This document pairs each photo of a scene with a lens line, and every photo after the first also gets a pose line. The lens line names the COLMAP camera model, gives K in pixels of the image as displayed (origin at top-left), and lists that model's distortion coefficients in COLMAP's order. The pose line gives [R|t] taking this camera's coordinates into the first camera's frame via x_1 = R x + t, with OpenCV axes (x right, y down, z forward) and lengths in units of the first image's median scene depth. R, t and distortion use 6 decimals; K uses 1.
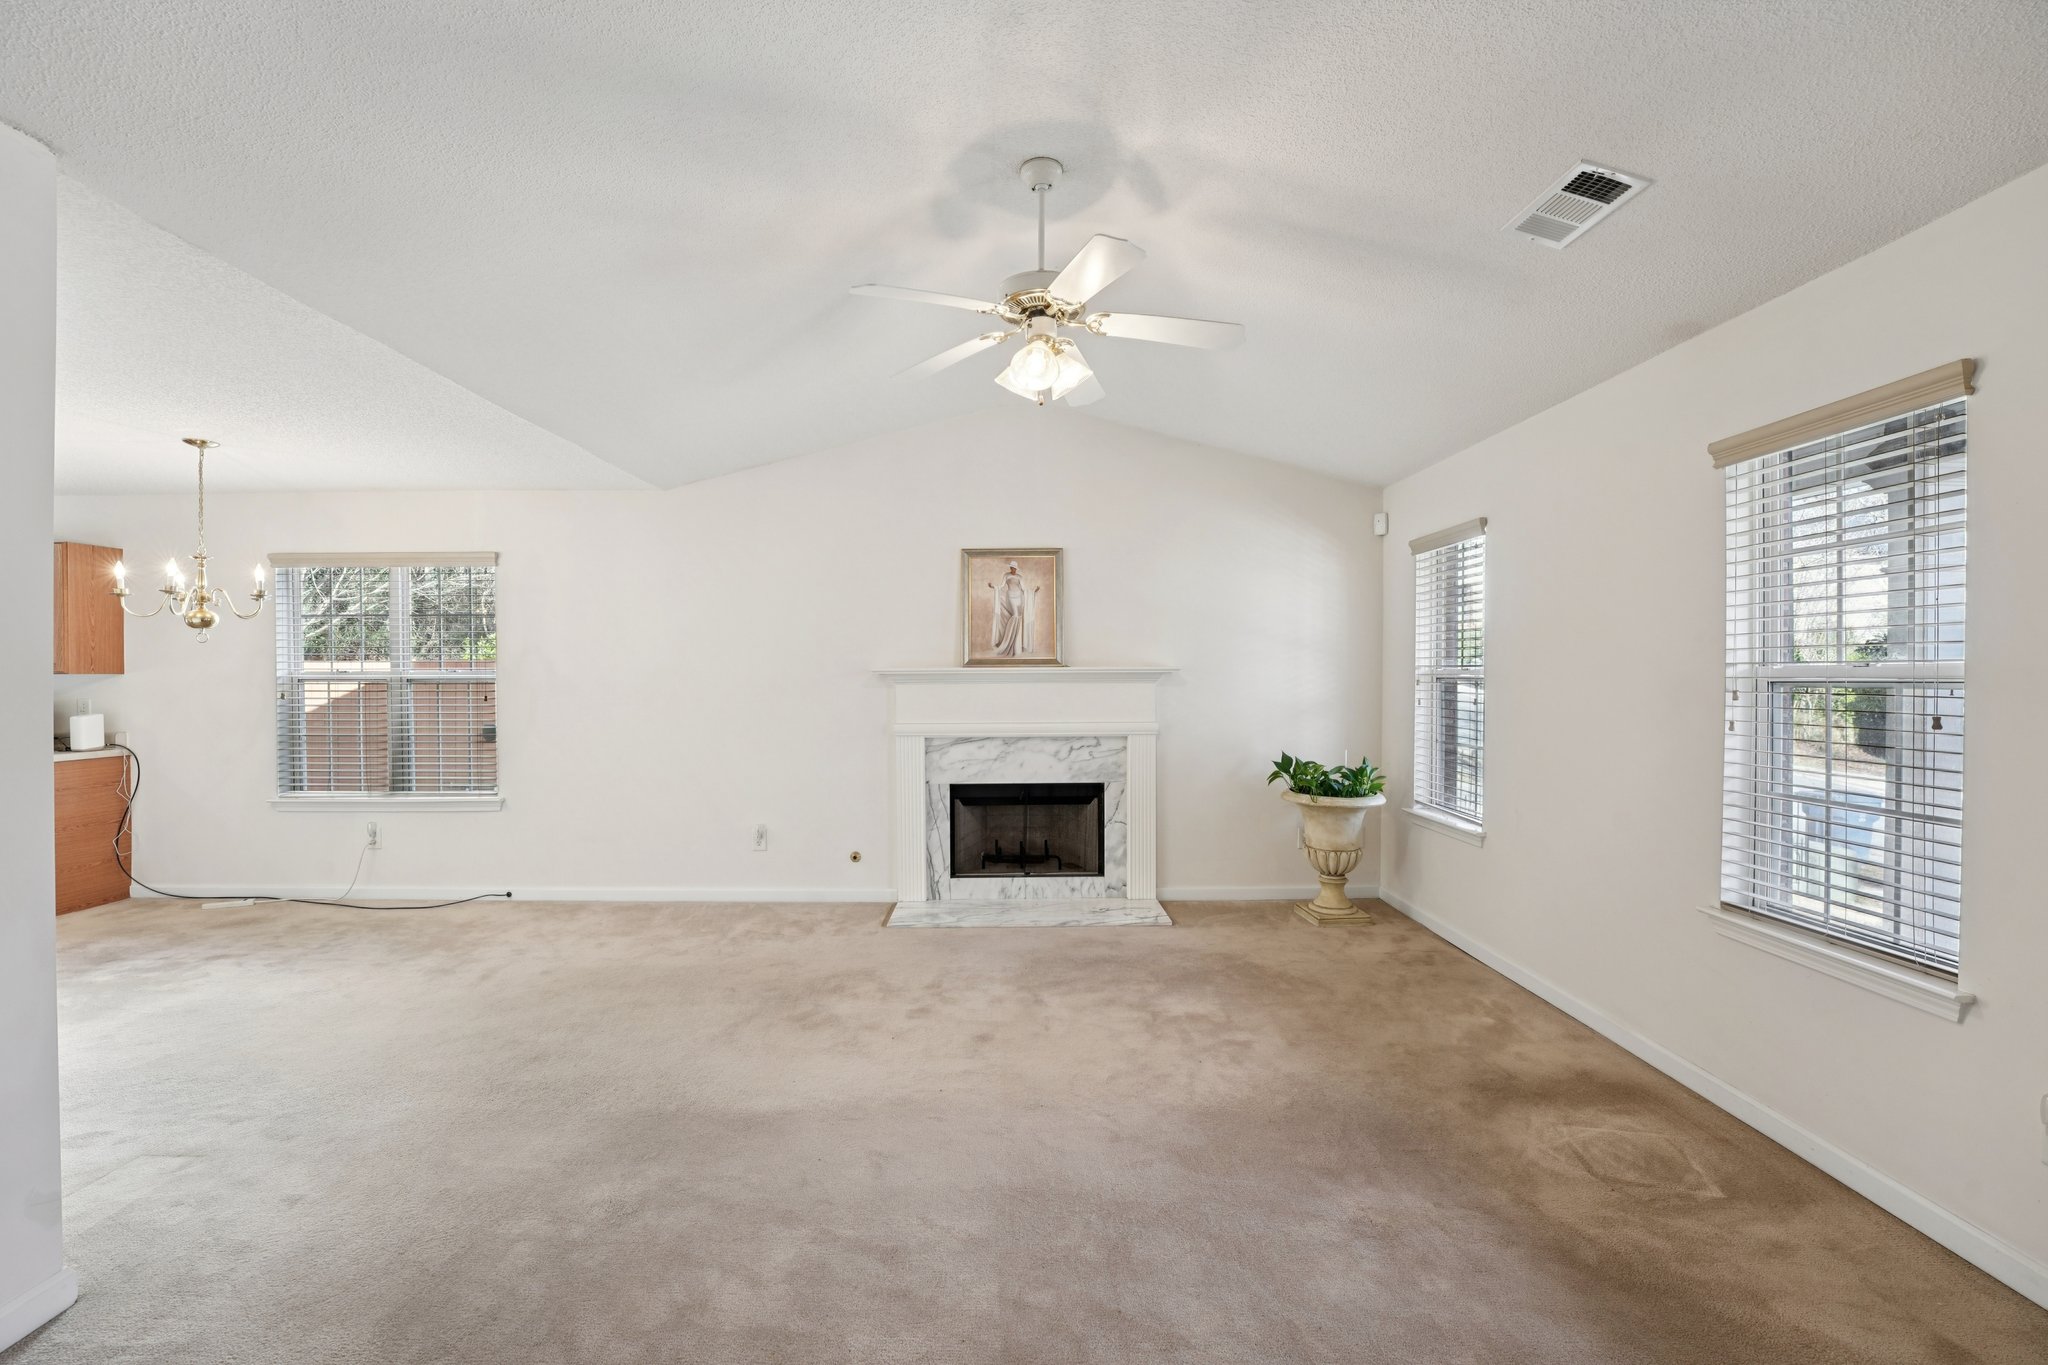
lens RADIAL K [[831.7, 0, 1022.7], [0, 831.7, 682.8], [0, 0, 1]] dist [-0.028056, 0.001865]
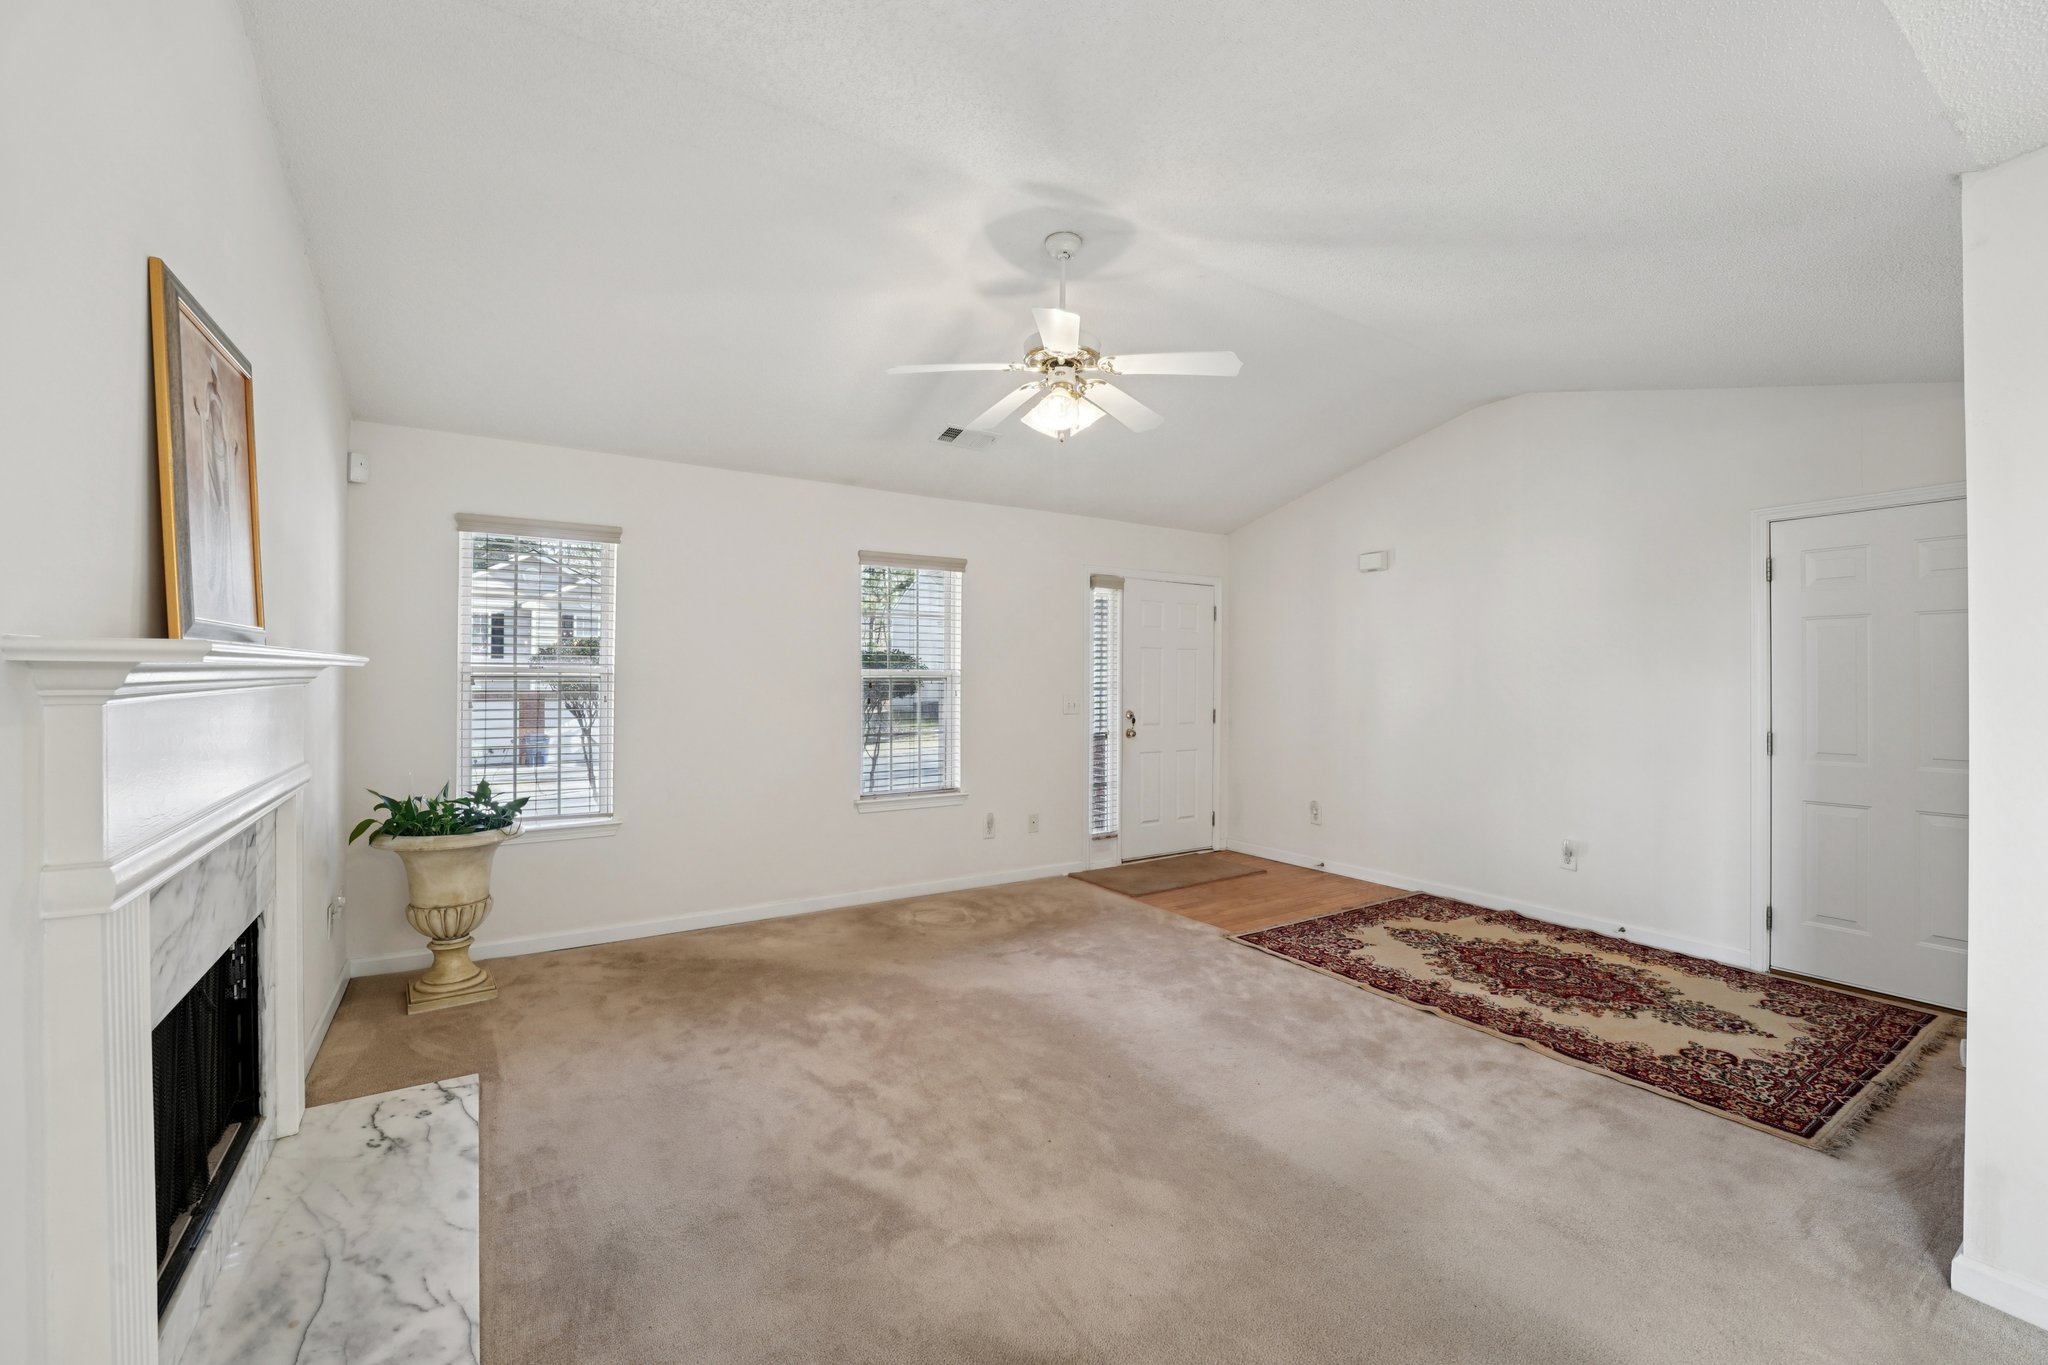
lens RADIAL K [[831.7, 0, 1001.7], [0, 831.7, 676.6], [0, 0, 1]] dist [-0.028056, 0.001865]
pose [[-0.528752, -0.000450, 0.848776, -0.506104], [0.005208, 0.999979, 0.003774, -0.005817], [-0.848760, 0.006415, -0.528739, 0.929351]]
